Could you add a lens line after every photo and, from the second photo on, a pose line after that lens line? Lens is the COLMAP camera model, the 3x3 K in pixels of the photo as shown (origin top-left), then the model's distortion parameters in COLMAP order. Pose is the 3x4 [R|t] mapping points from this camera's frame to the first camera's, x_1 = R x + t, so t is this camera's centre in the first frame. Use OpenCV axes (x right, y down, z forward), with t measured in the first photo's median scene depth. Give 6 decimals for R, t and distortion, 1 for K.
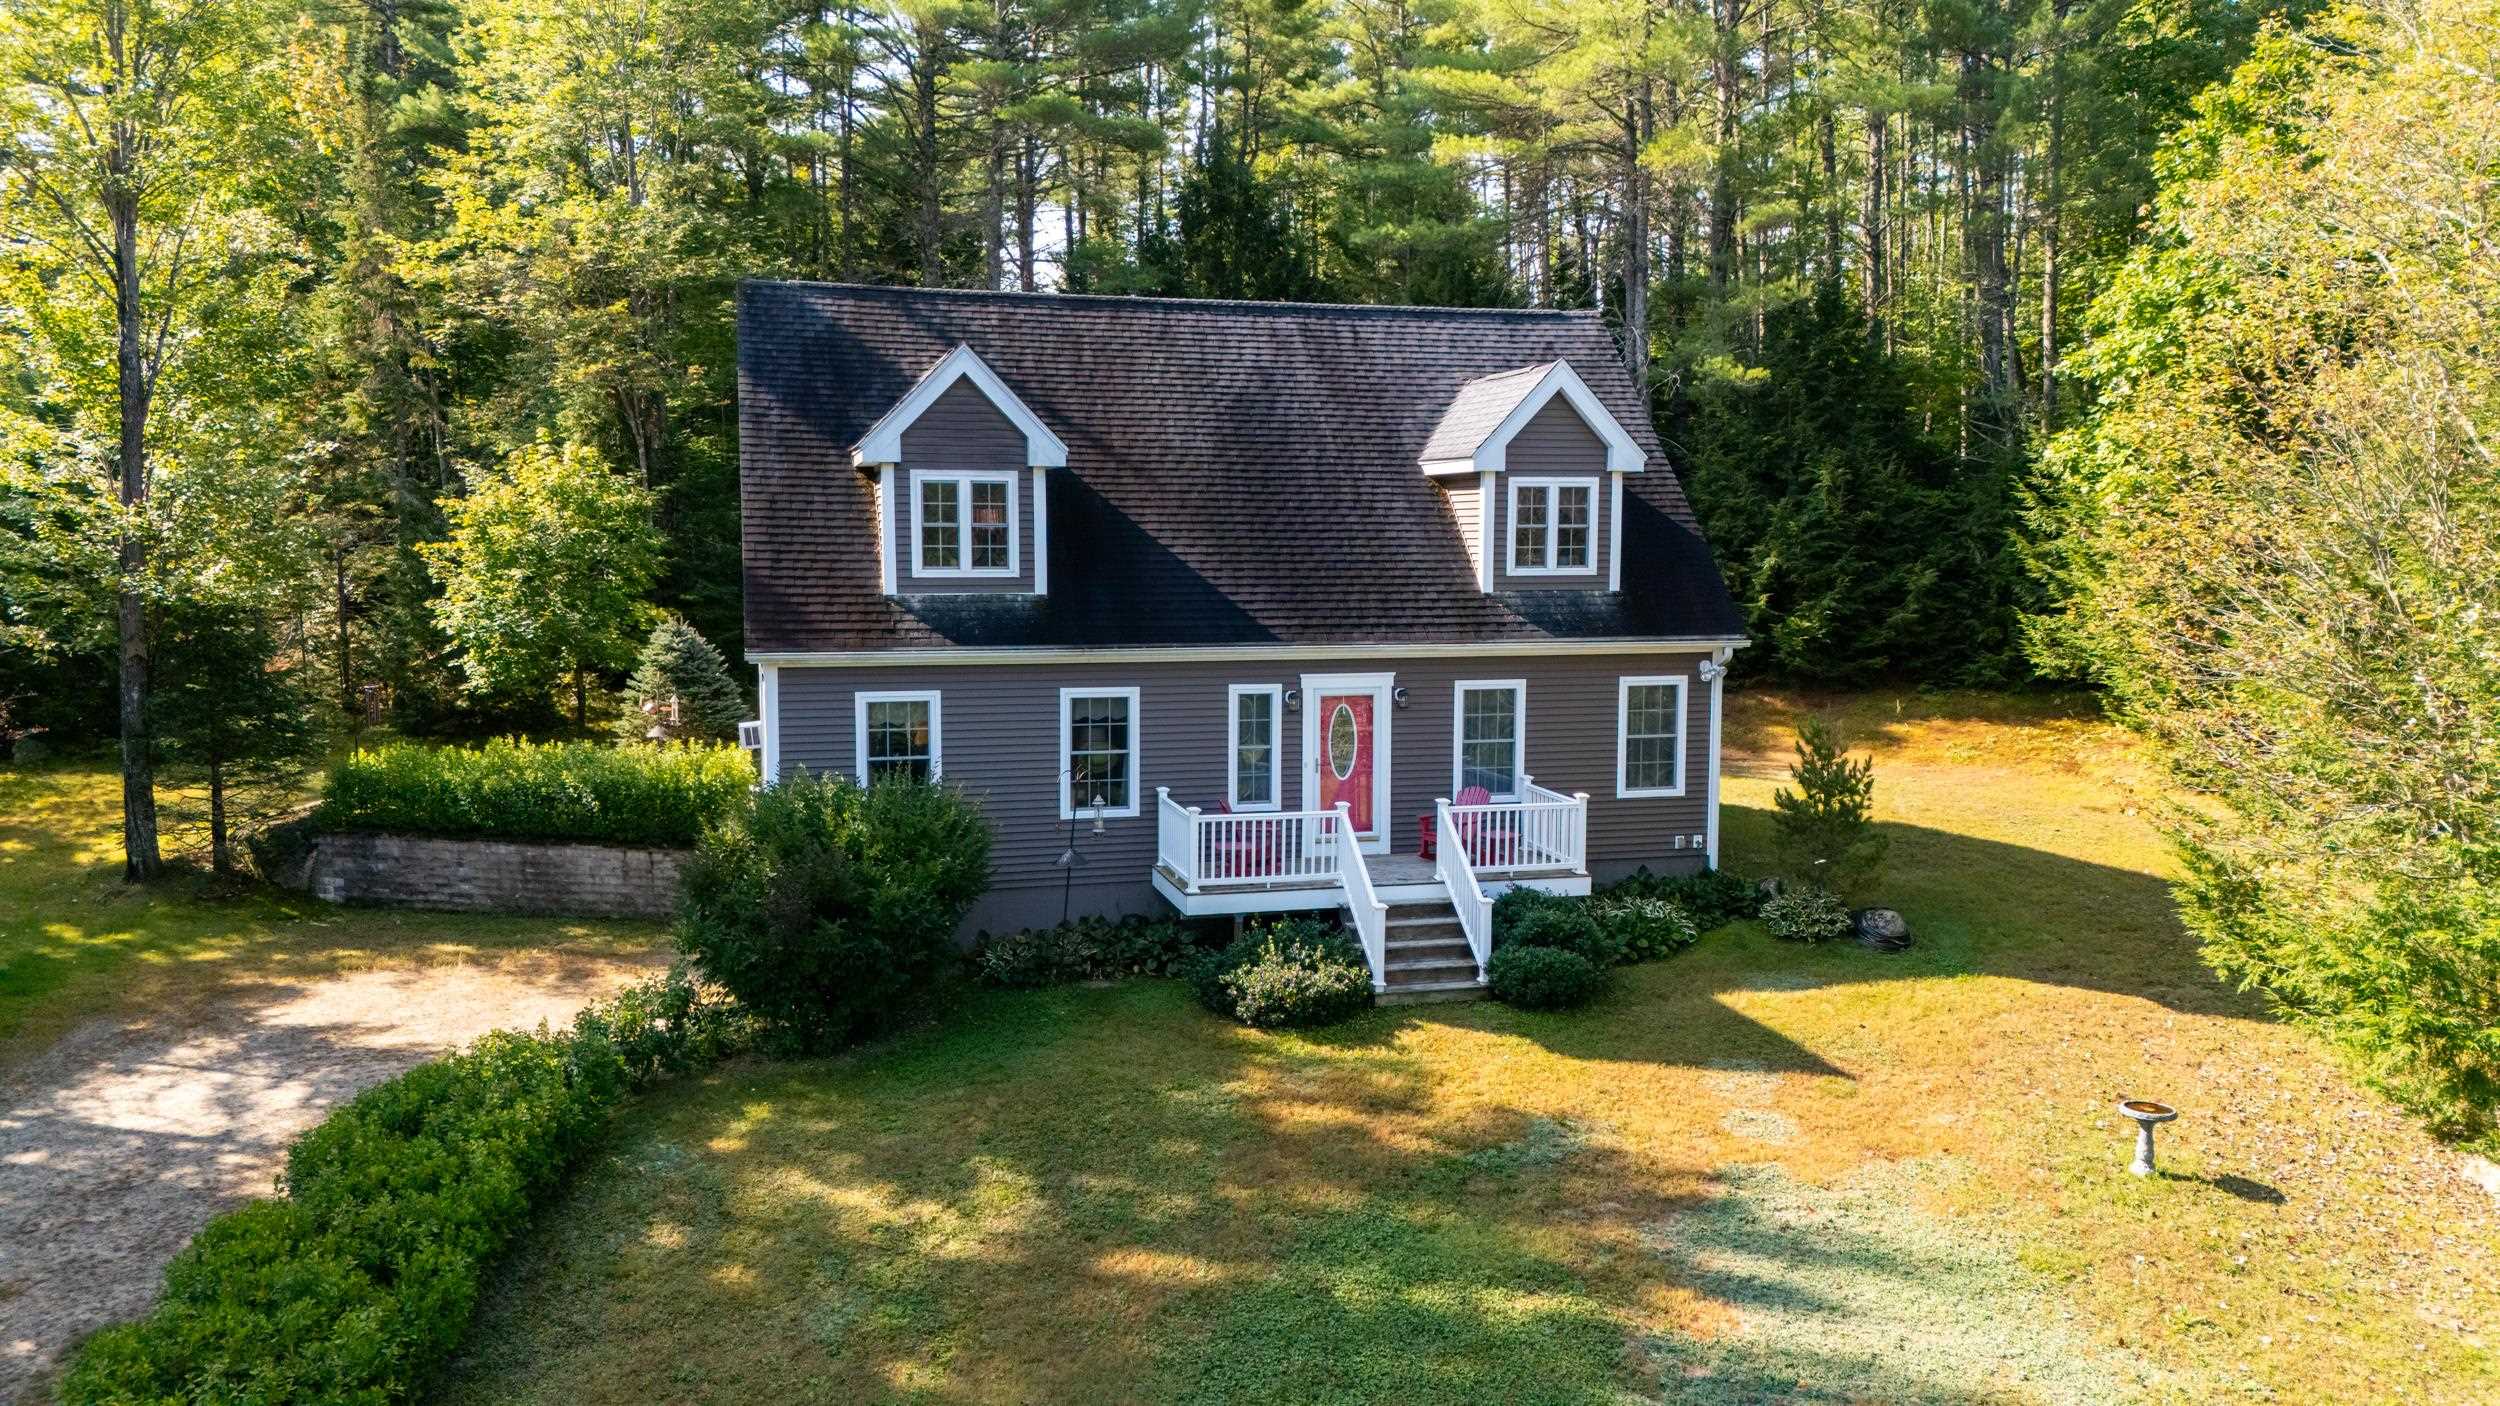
lens RADIAL K [[1810.7, 0, 1249.1], [0, 1810.7, 689.2], [0, 0, 1]] dist [0.099143, -0.089444]
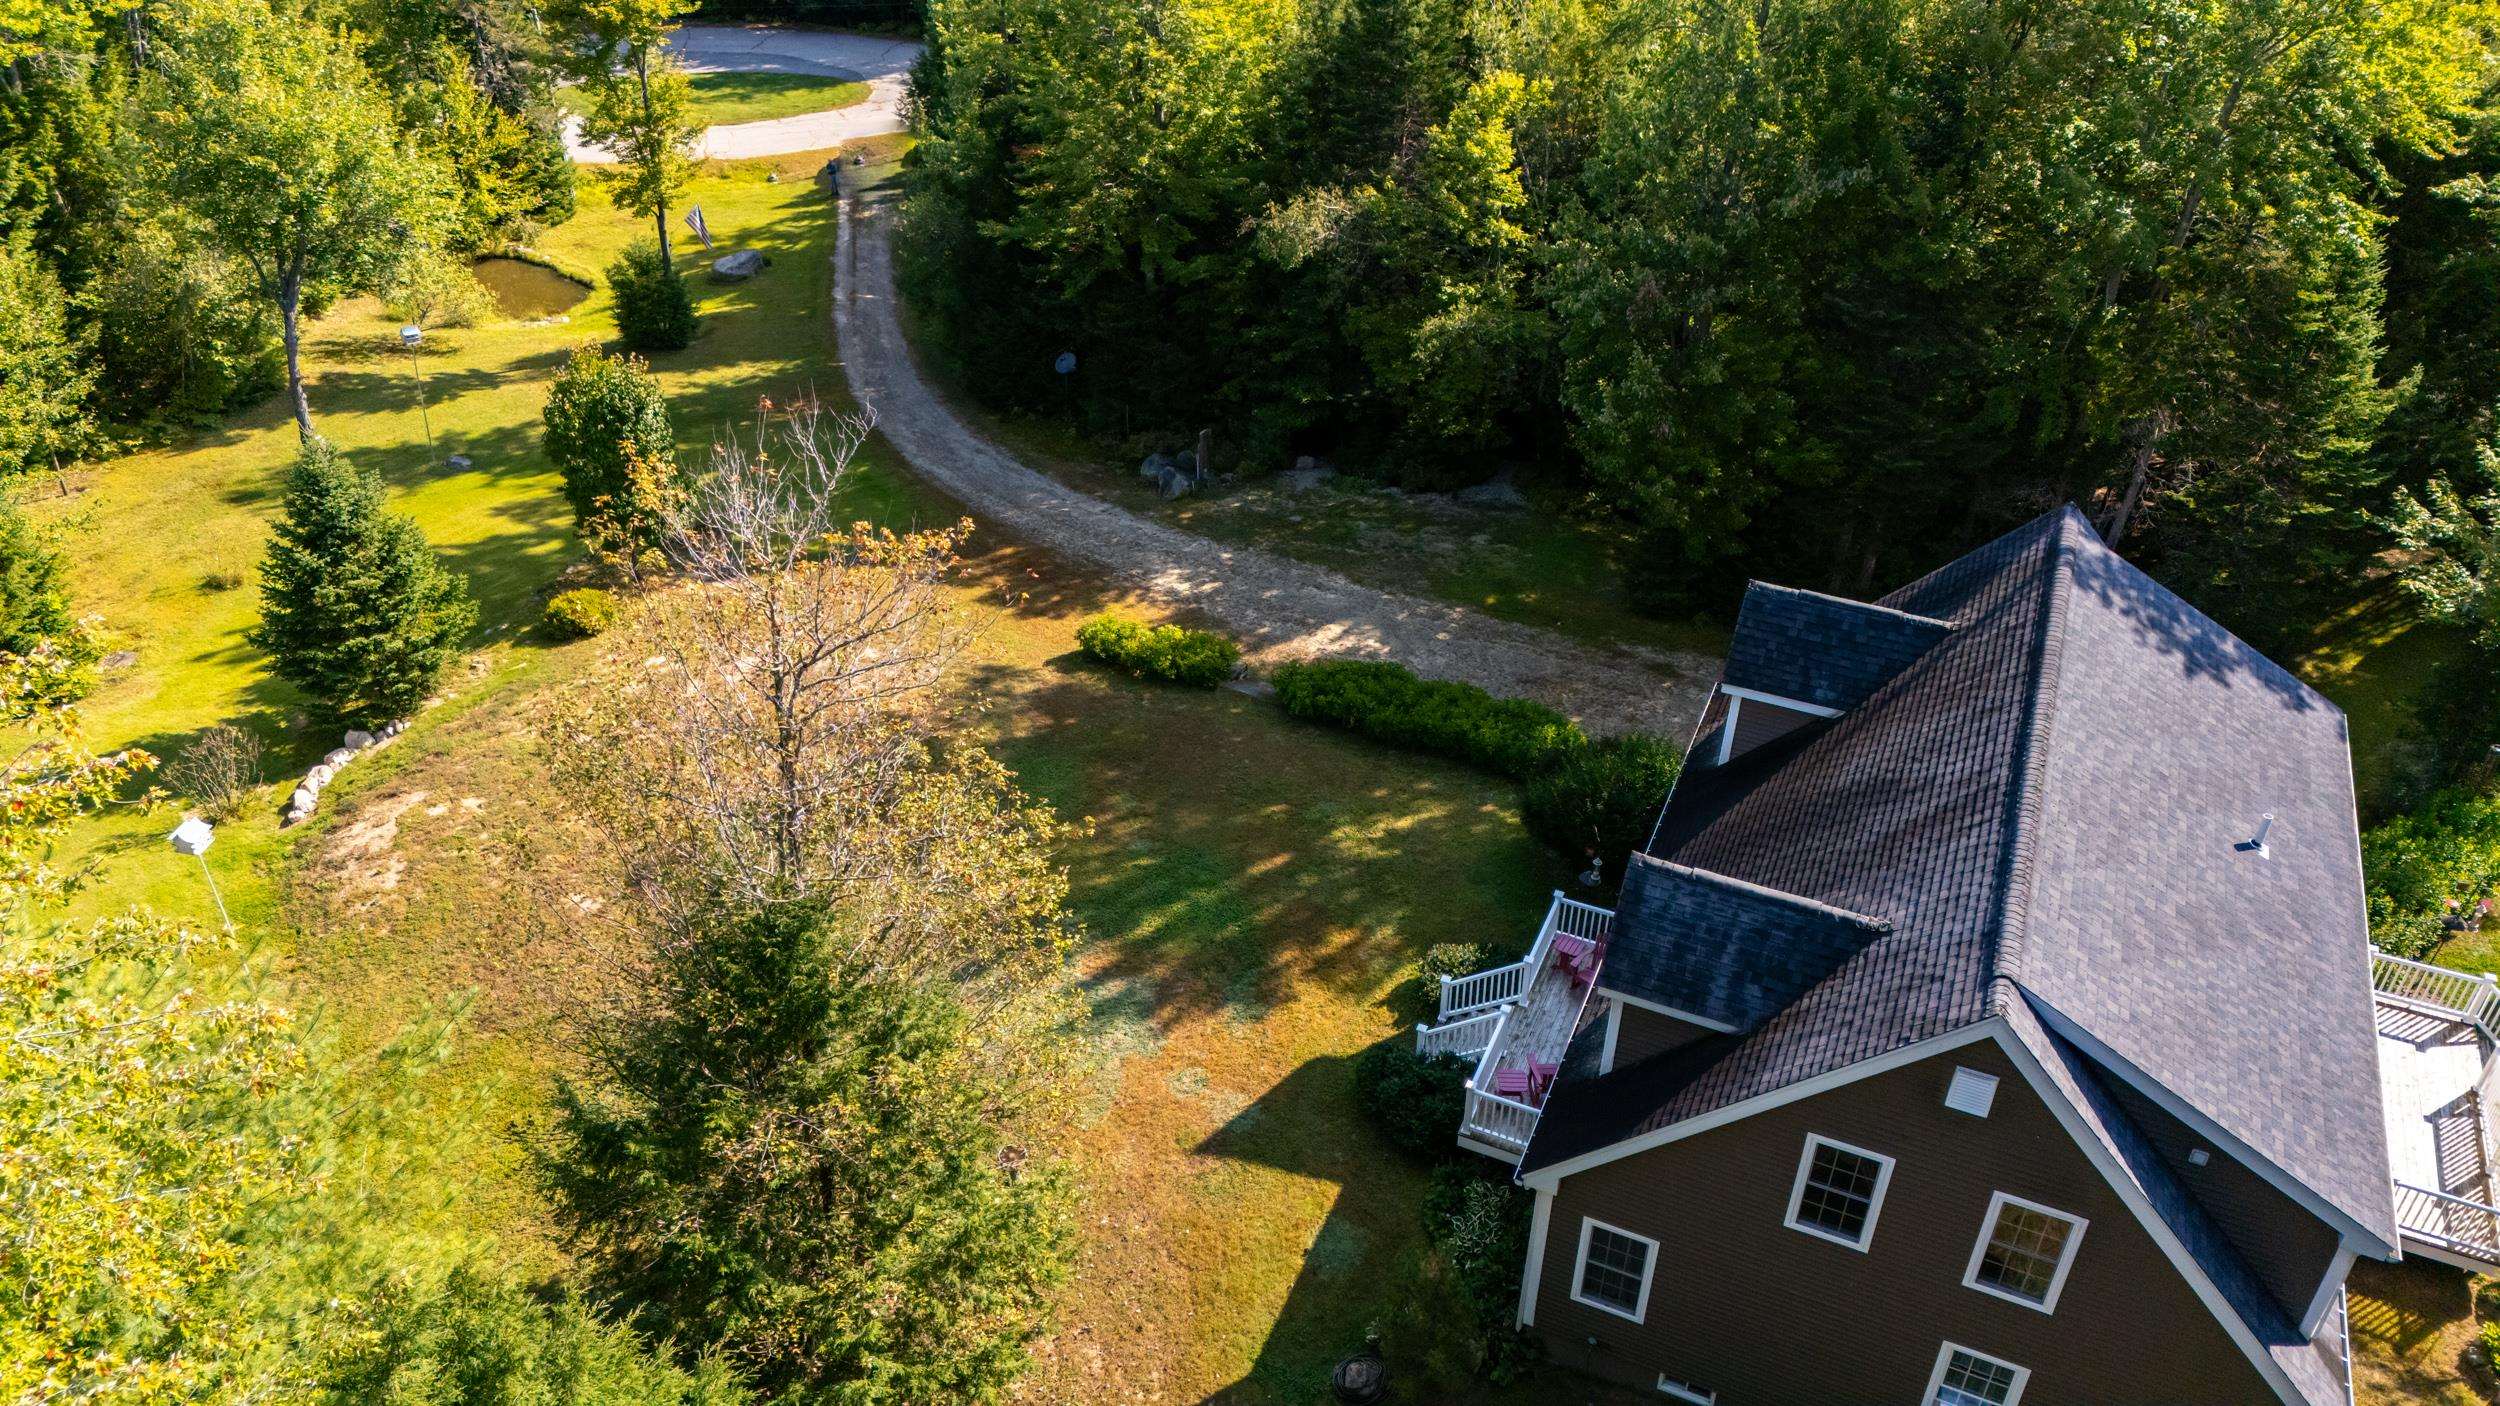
lens RADIAL K [[1810.7, 0, 1249.1], [0, 1810.7, 689.2], [0, 0, 1]] dist [0.099143, -0.089444]
pose [[-0.632120, 0.421572, -0.650155, 0.954144], [-0.088825, 0.794097, 0.601266, -0.884353], [0.769763, 0.437822, -0.464518, 1.312481]]
